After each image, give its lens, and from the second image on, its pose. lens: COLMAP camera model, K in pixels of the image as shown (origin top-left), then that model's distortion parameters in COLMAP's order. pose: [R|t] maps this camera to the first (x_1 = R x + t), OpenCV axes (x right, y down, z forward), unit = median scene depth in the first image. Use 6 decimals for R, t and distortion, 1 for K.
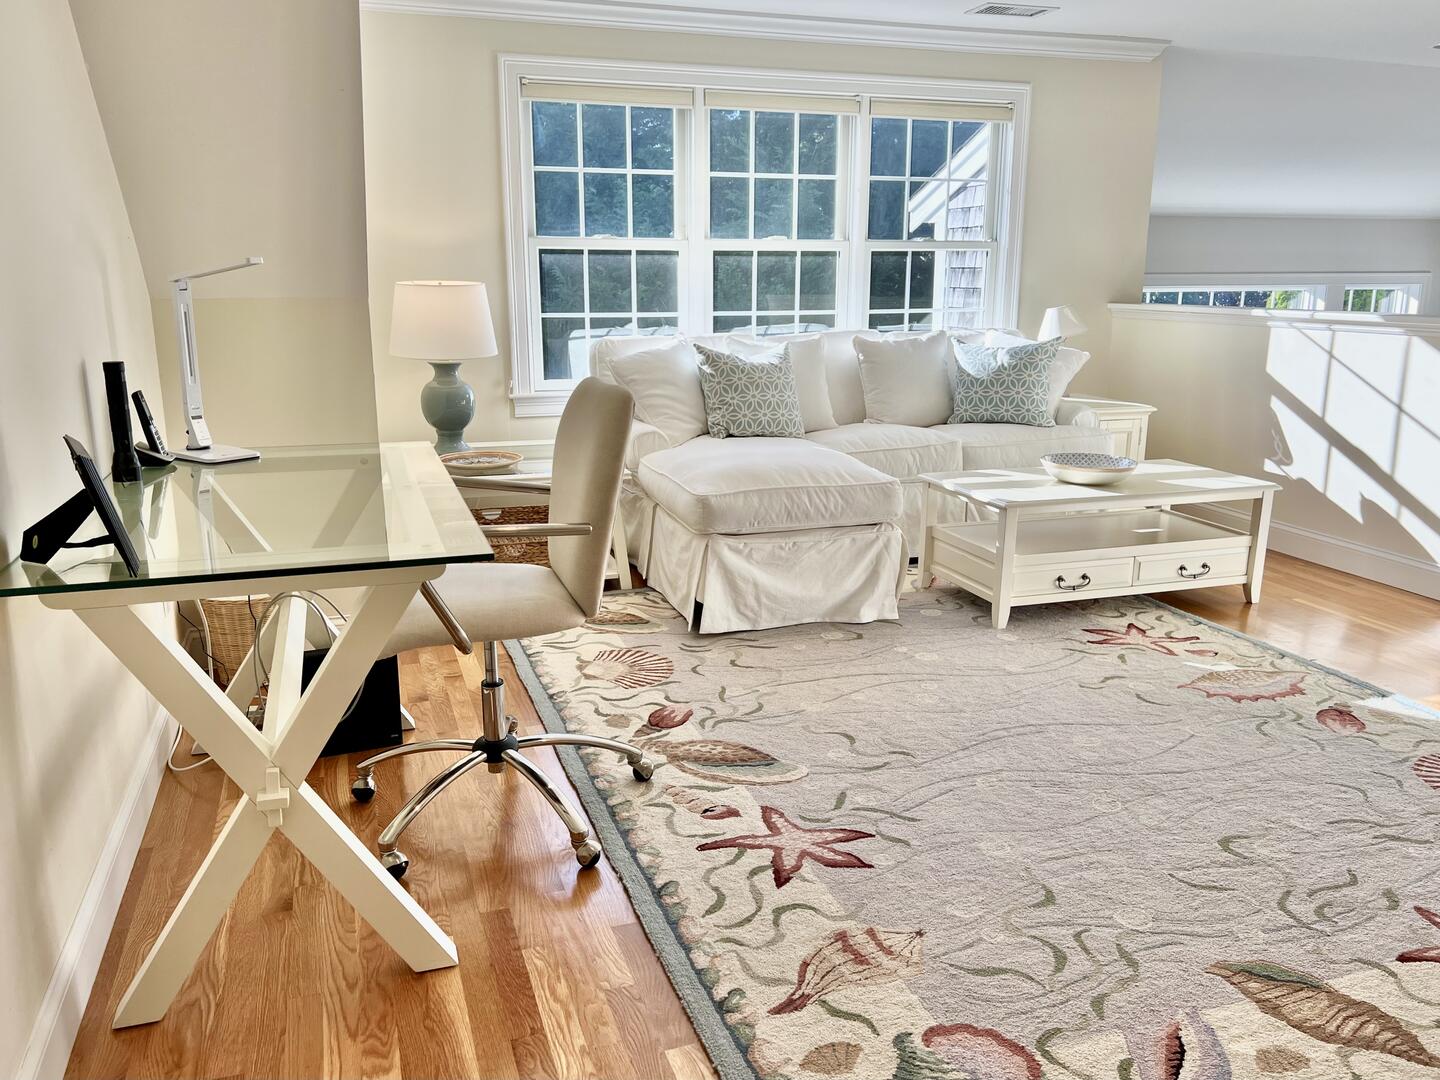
lens RADIAL K [[1123.7, 0, 712.1], [0, 1123.7, 547.2], [0, 0, 1]] dist [0.076067, -0.091201]
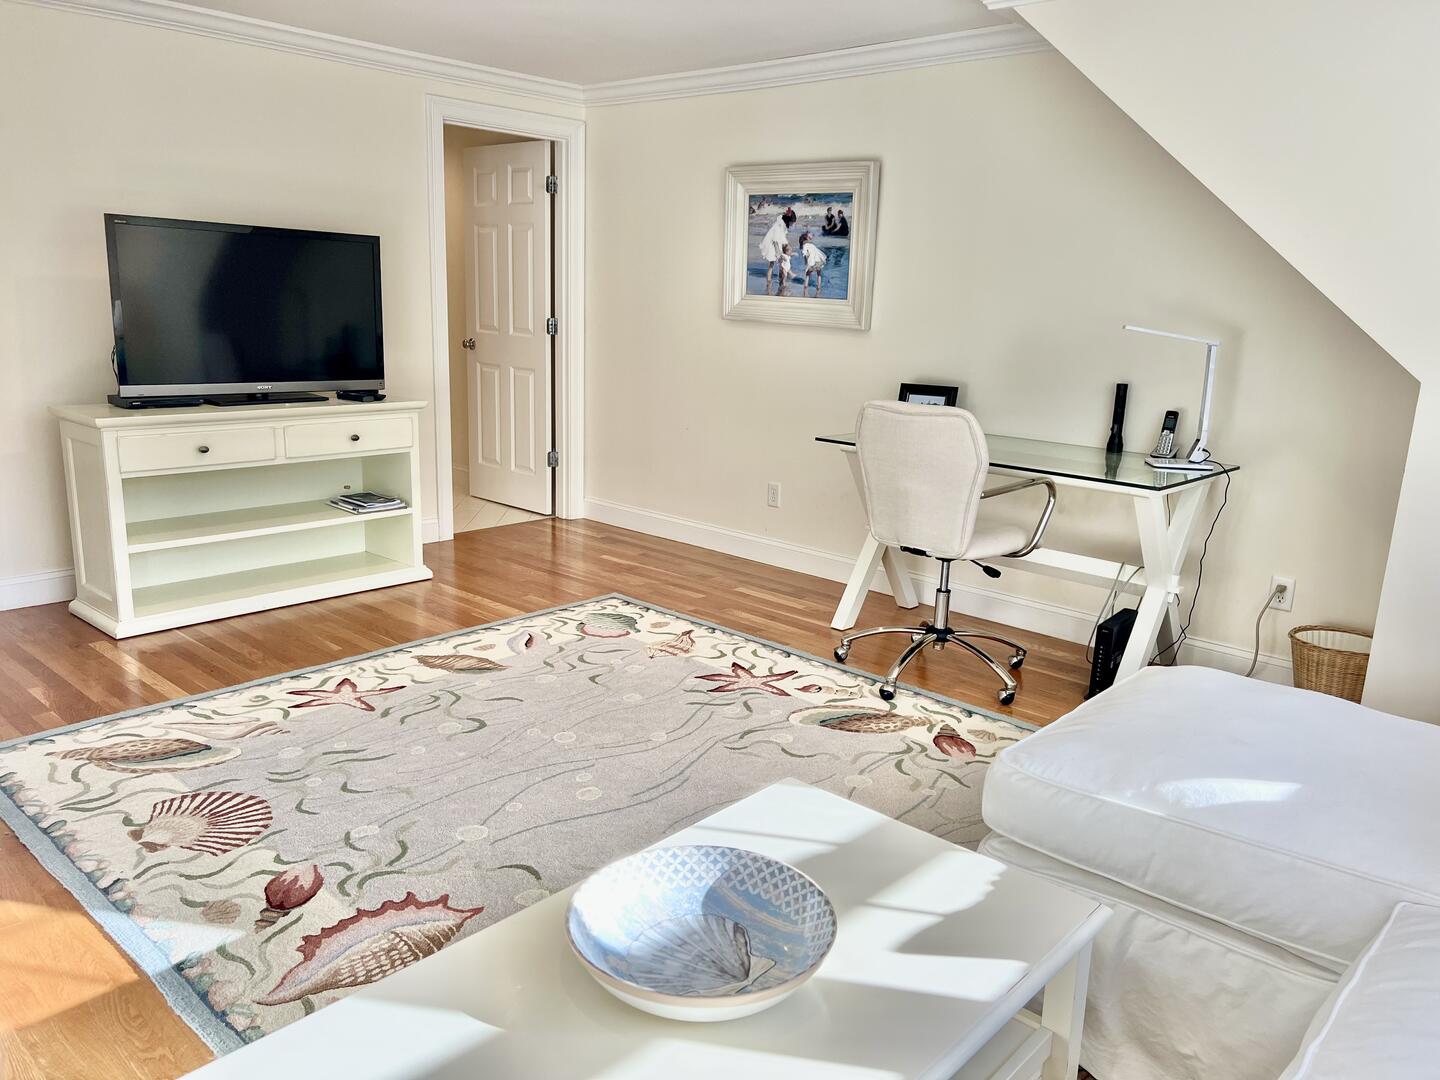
lens RADIAL K [[1082.9, 0, 722.4], [0, 1082.9, 544.0], [0, 0, 1]] dist [0.066765, -0.079097]
pose [[-0.875818, 0.073508, -0.477011, 0.691328], [-0.156247, 0.891927, 0.424326, -0.463560], [0.456650, 0.446164, -0.769681, 1.753777]]
